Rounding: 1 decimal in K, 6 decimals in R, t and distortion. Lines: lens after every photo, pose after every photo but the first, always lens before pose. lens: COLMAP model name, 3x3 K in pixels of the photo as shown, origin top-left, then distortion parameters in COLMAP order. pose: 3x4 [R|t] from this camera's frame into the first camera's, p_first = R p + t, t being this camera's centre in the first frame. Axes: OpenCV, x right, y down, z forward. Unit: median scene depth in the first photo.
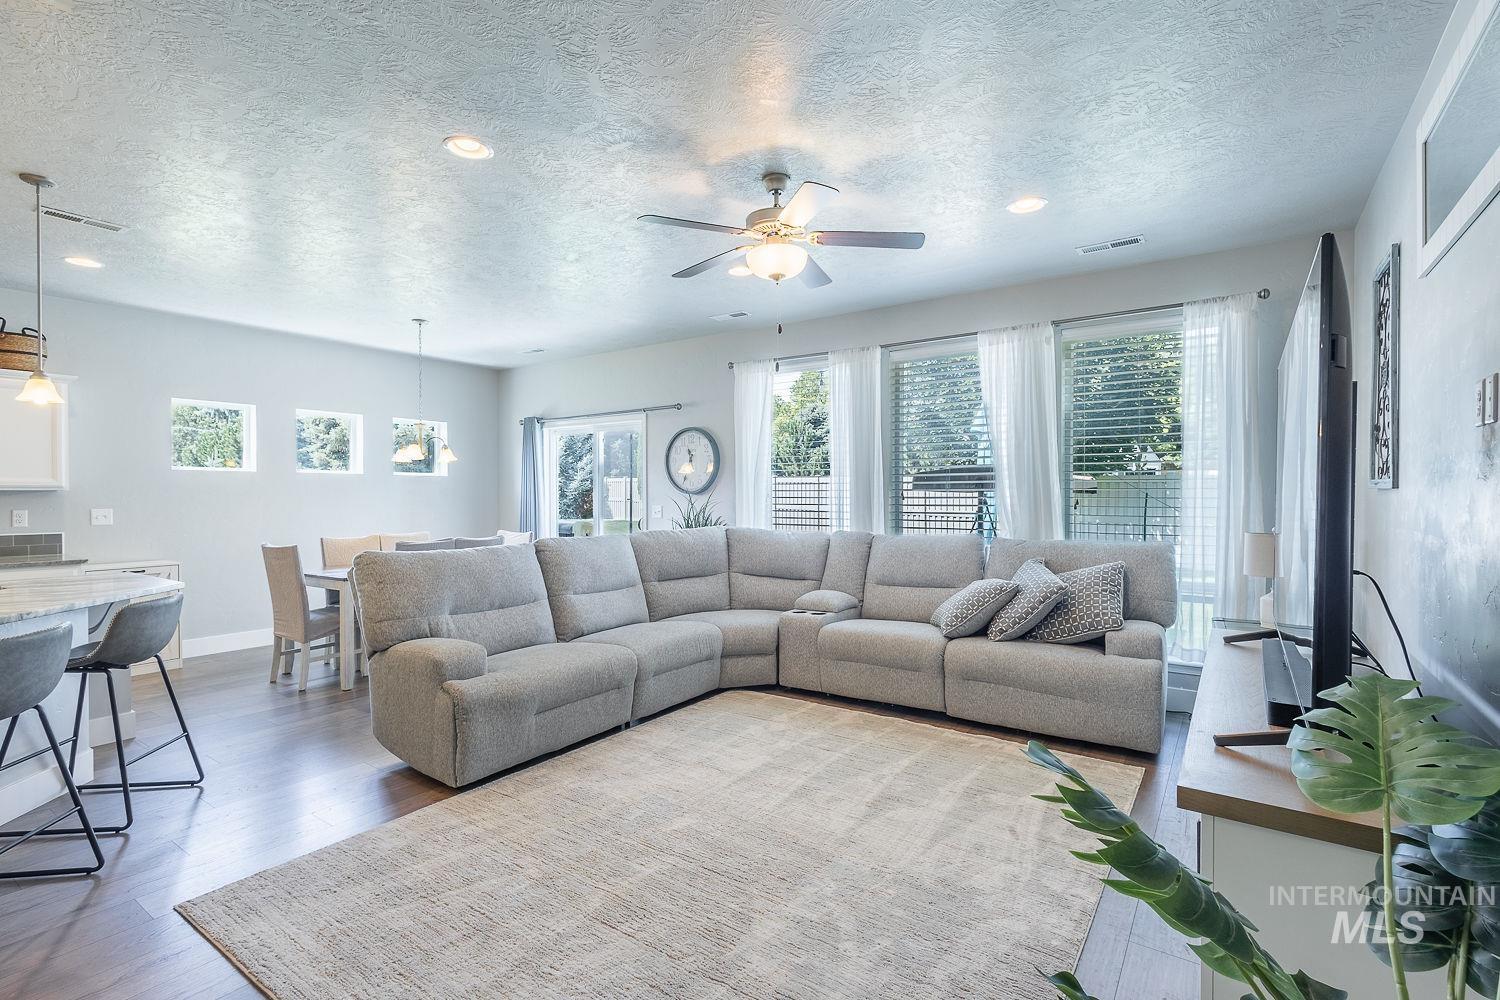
lens RADIAL K [[696.3, 0, 748.4], [0, 696.3, 499.0], [0, 0, 1]] dist [0.001669, -0.000324]
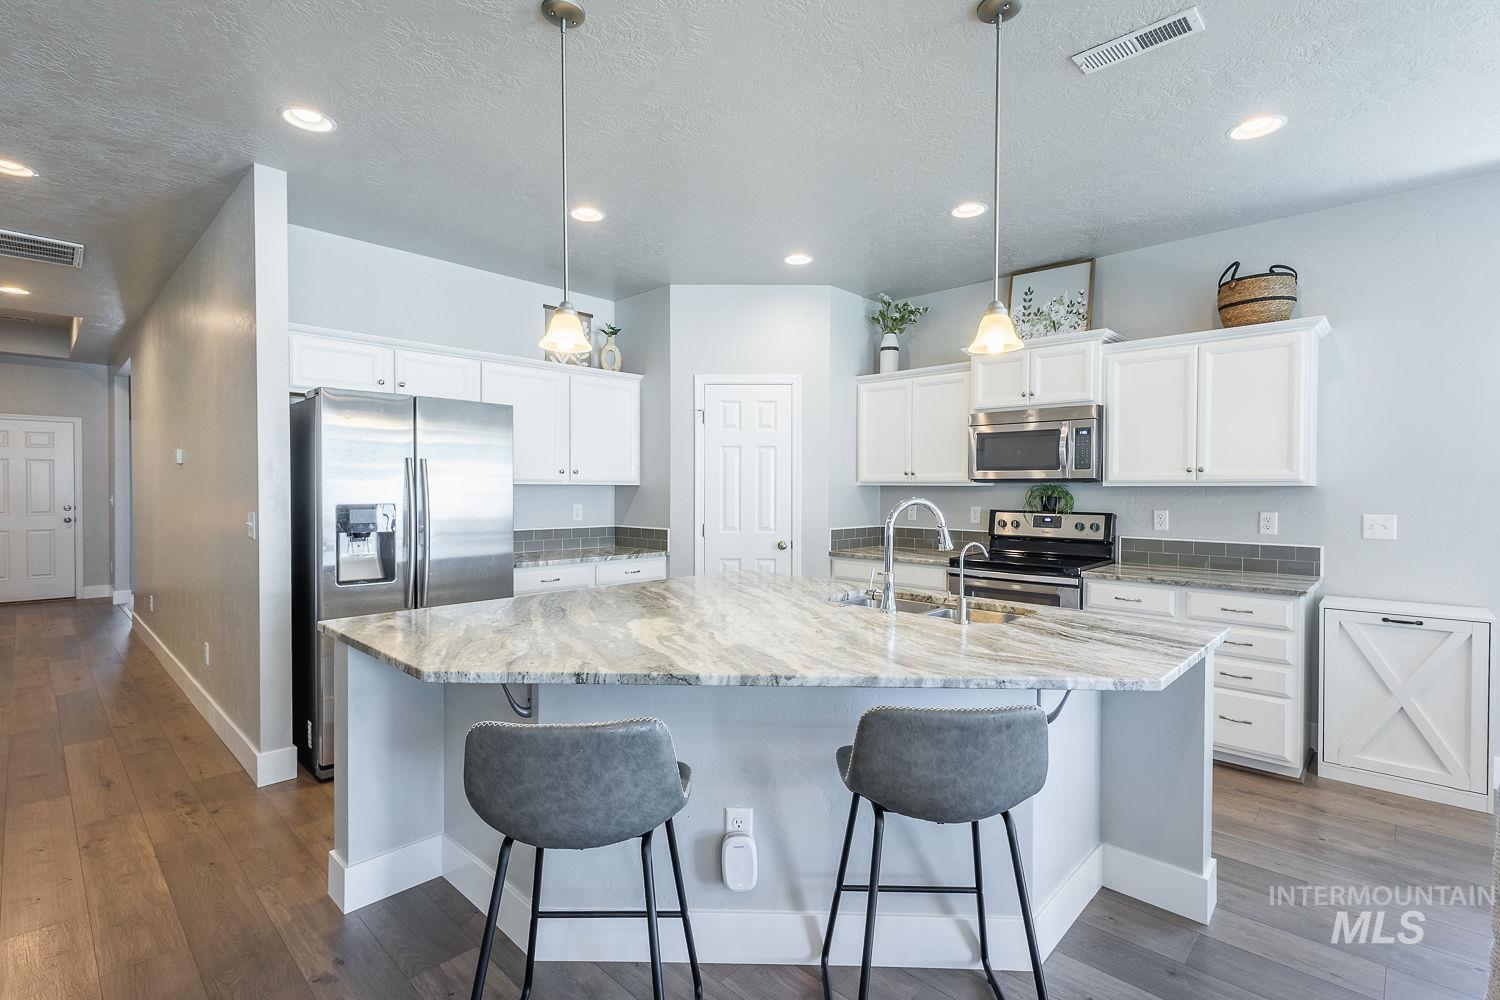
lens RADIAL K [[694.3, 0, 748.5], [0, 694.3, 500.3], [0, 0, 1]] dist [0.008481, -0.001657]
pose [[-0.153281, 0.015248, -0.988065, -0.225310], [-0.010260, 0.999803, 0.017021, -0.004336], [0.988129, 0.012746, -0.153094, 0.591713]]
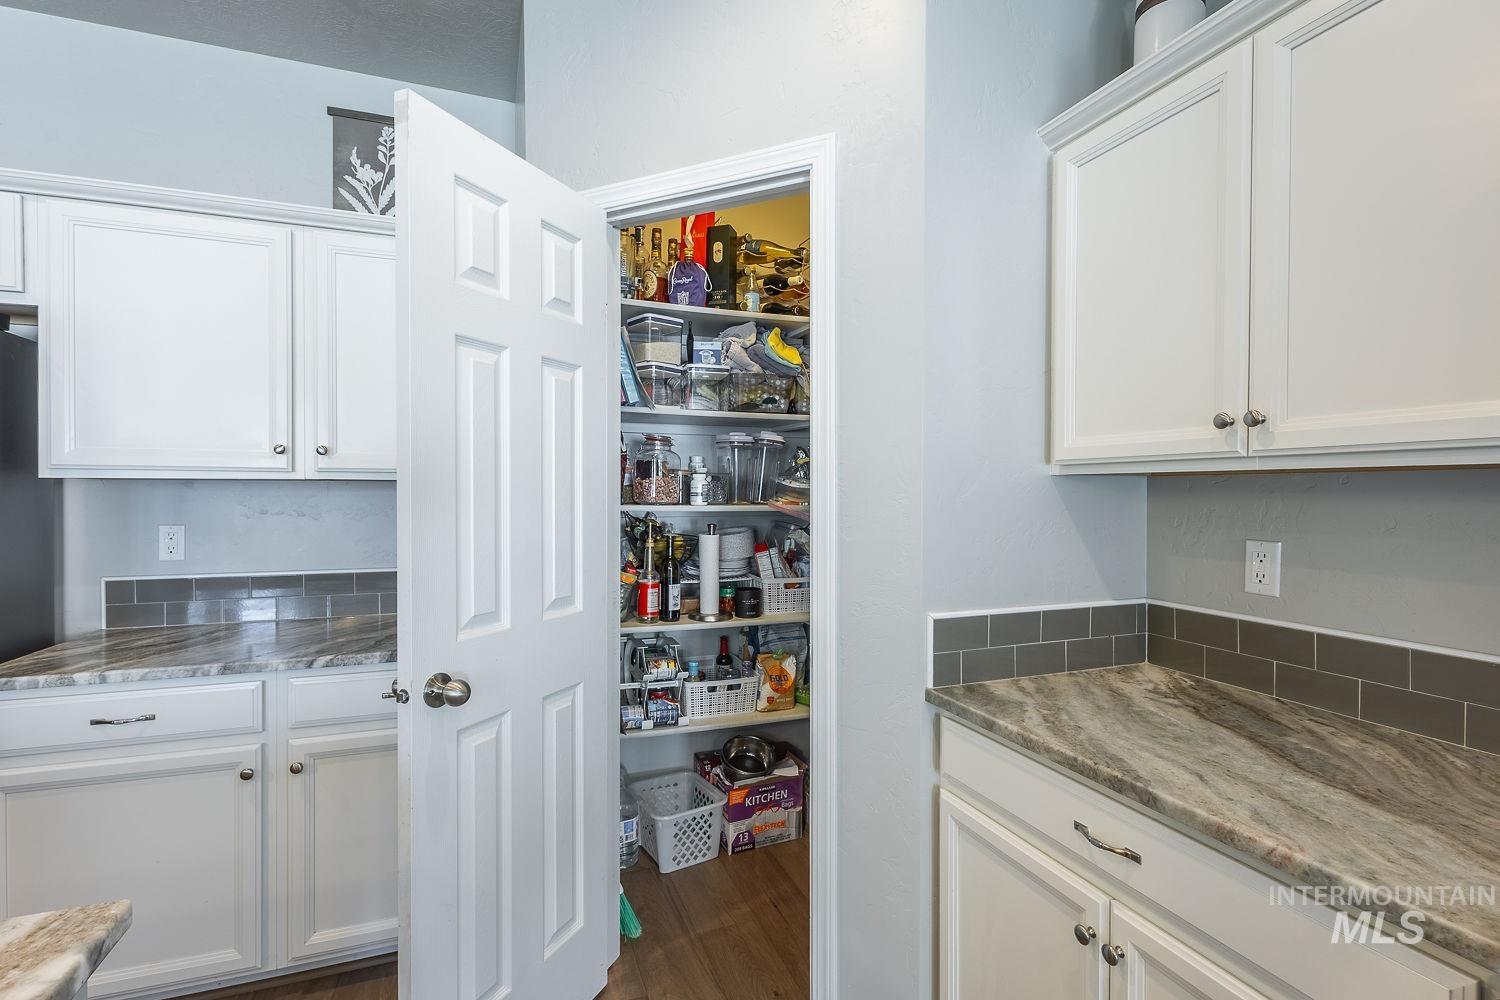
lens RADIAL K [[699.2, 0, 748.7], [0, 699.2, 499.5], [0, 0, 1]] dist [0.008099, -0.000980]
pose [[-0.566527, 0.006789, -0.824015, -0.966947], [-0.007133, 0.999888, 0.013143, -0.002048], [0.824012, 0.013323, -0.566415, 0.667479]]
